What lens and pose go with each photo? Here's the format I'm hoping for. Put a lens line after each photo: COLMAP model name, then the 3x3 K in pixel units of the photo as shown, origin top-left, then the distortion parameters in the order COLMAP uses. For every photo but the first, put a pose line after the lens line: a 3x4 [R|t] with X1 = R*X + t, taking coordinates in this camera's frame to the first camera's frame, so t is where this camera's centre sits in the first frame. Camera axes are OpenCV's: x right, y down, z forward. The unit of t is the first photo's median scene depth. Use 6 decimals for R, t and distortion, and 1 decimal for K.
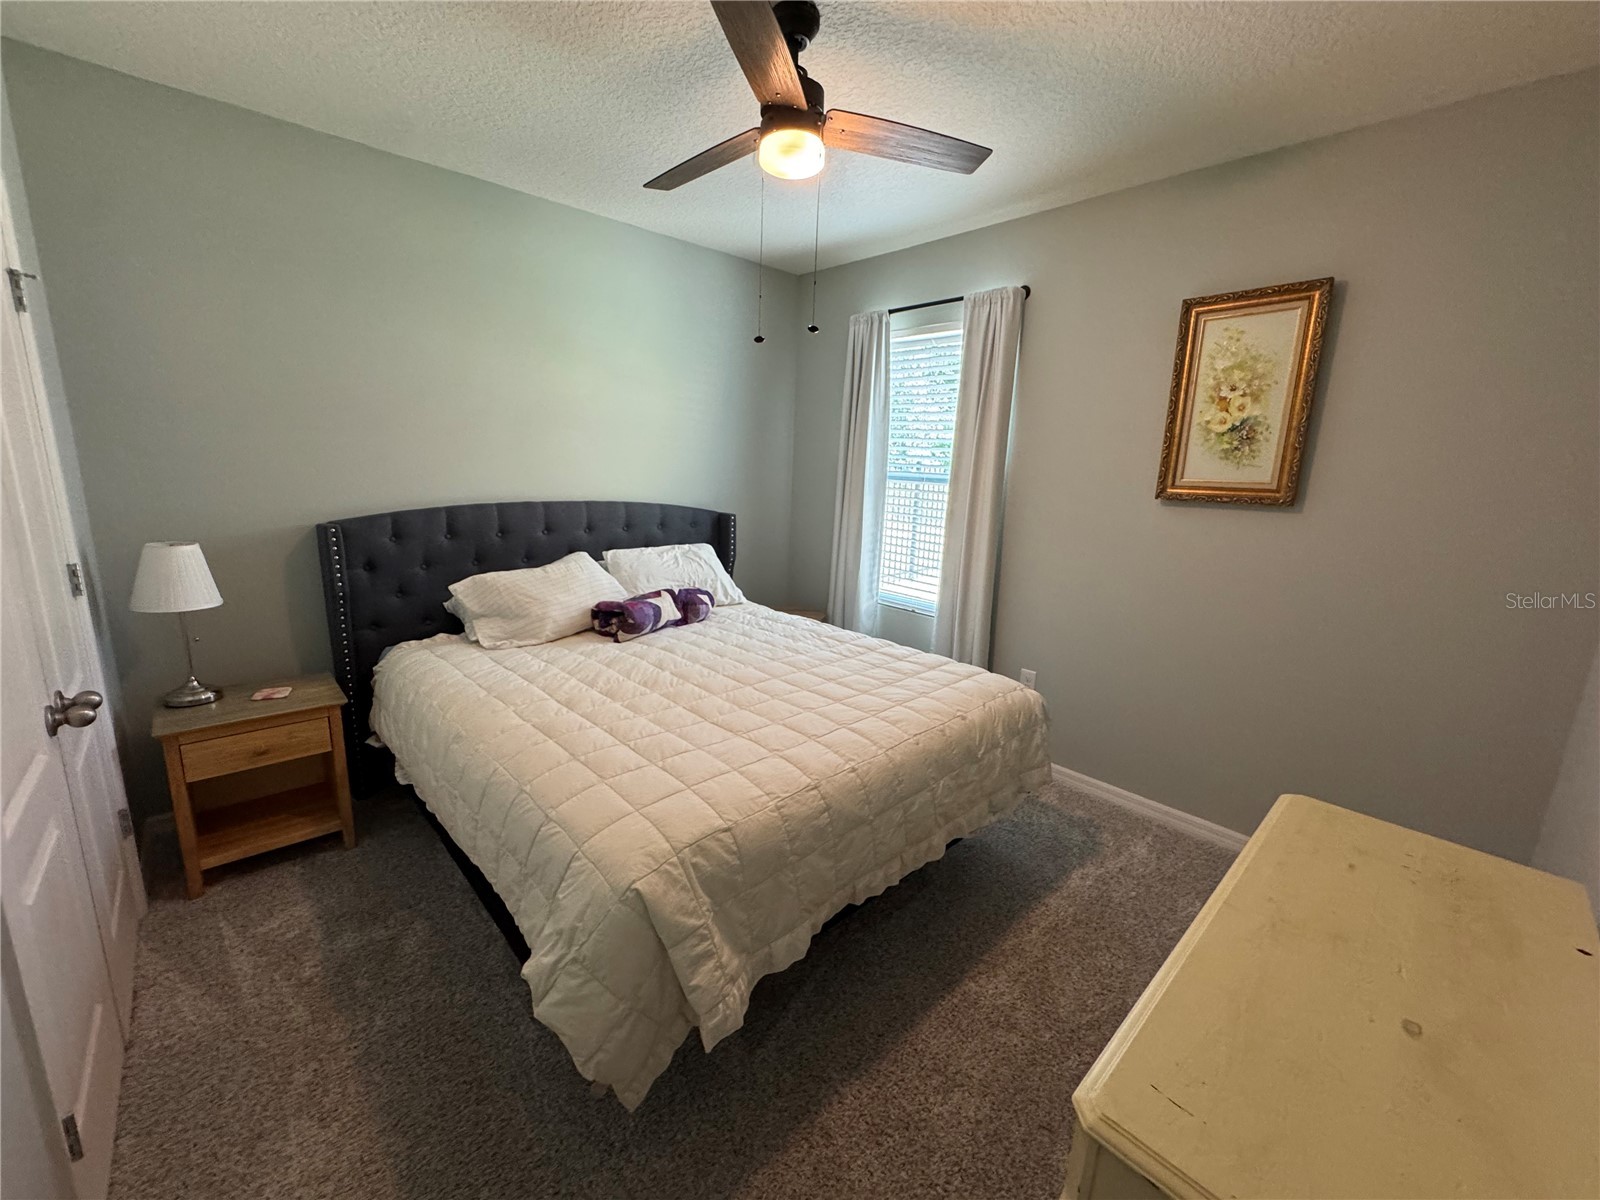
lens RADIAL K [[639.4, 0, 800.0], [0, 639.4, 600.0], [0, 0, 1]] dist [-0.002911, -0.000125]
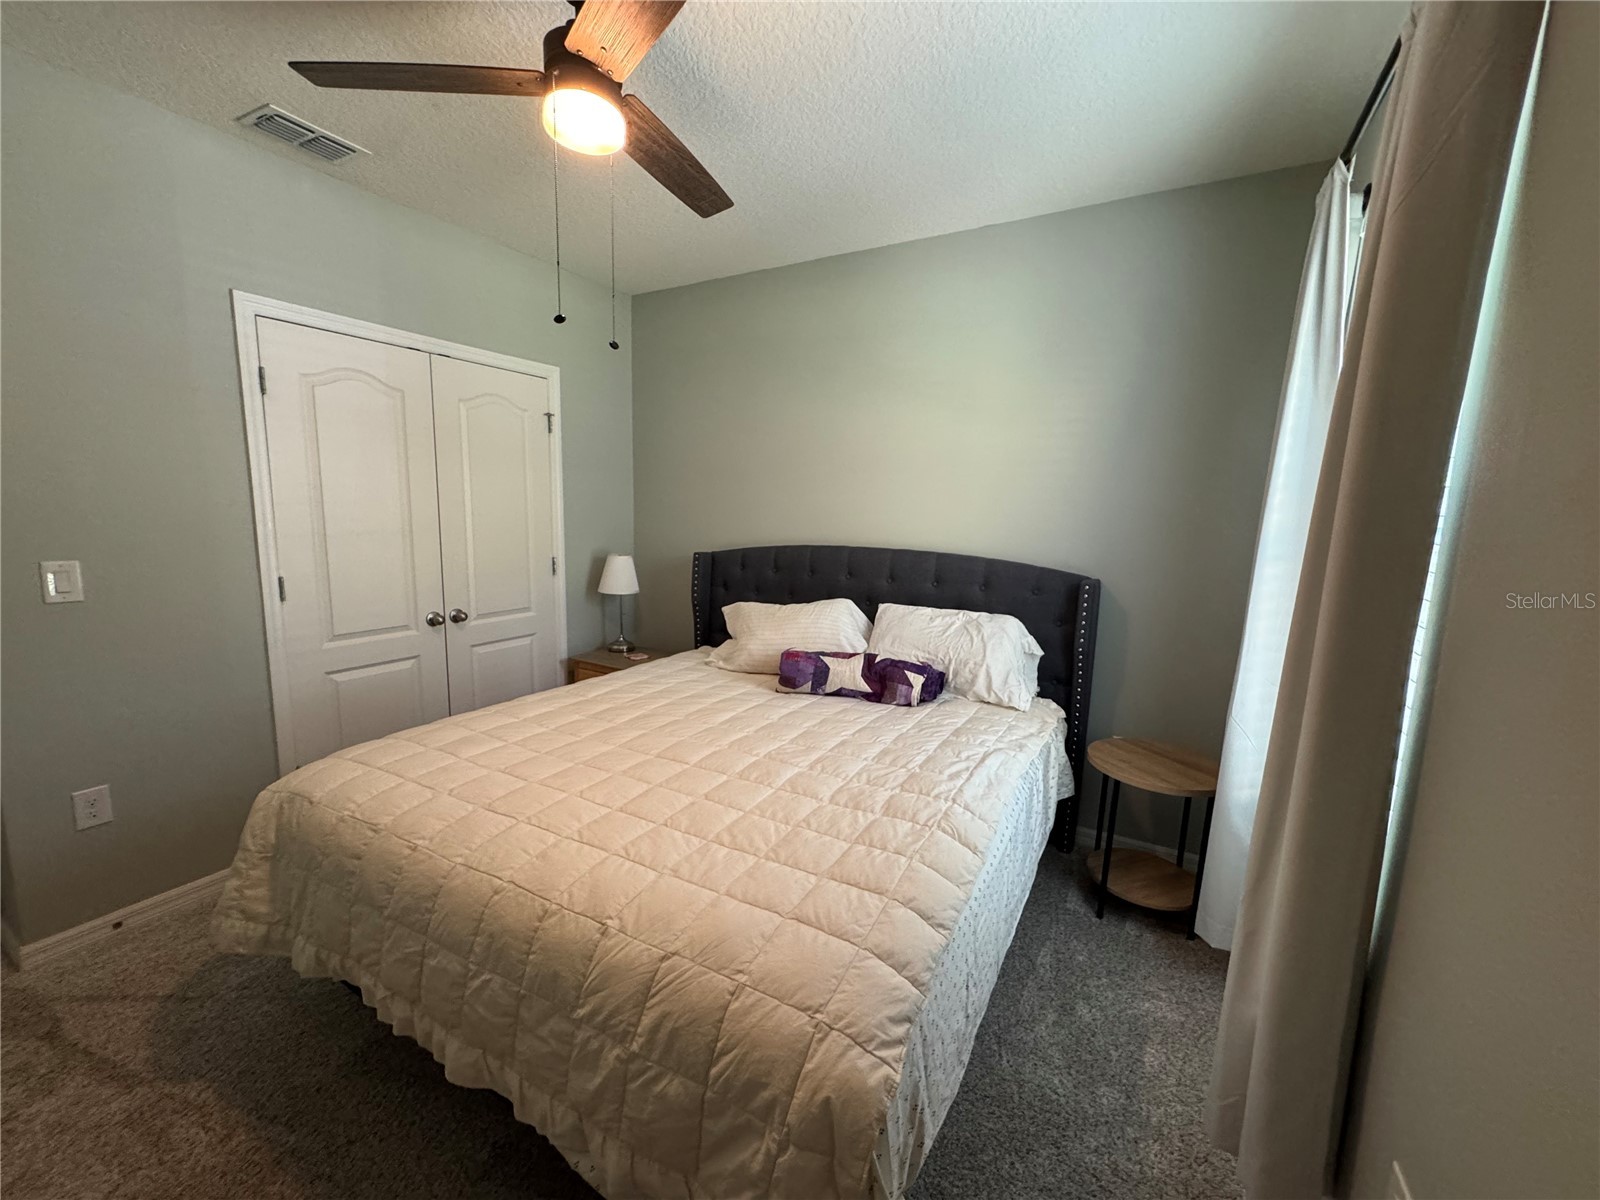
lens RADIAL K [[639.4, 0, 800.0], [0, 639.4, 600.0], [0, 0, 1]] dist [-0.002911, -0.000125]
pose [[0.300086, 0.109565, -0.947599, 0.584163], [-0.214342, 0.975724, 0.044939, -0.110846], [0.929519, 0.189624, 0.316286, 0.691149]]
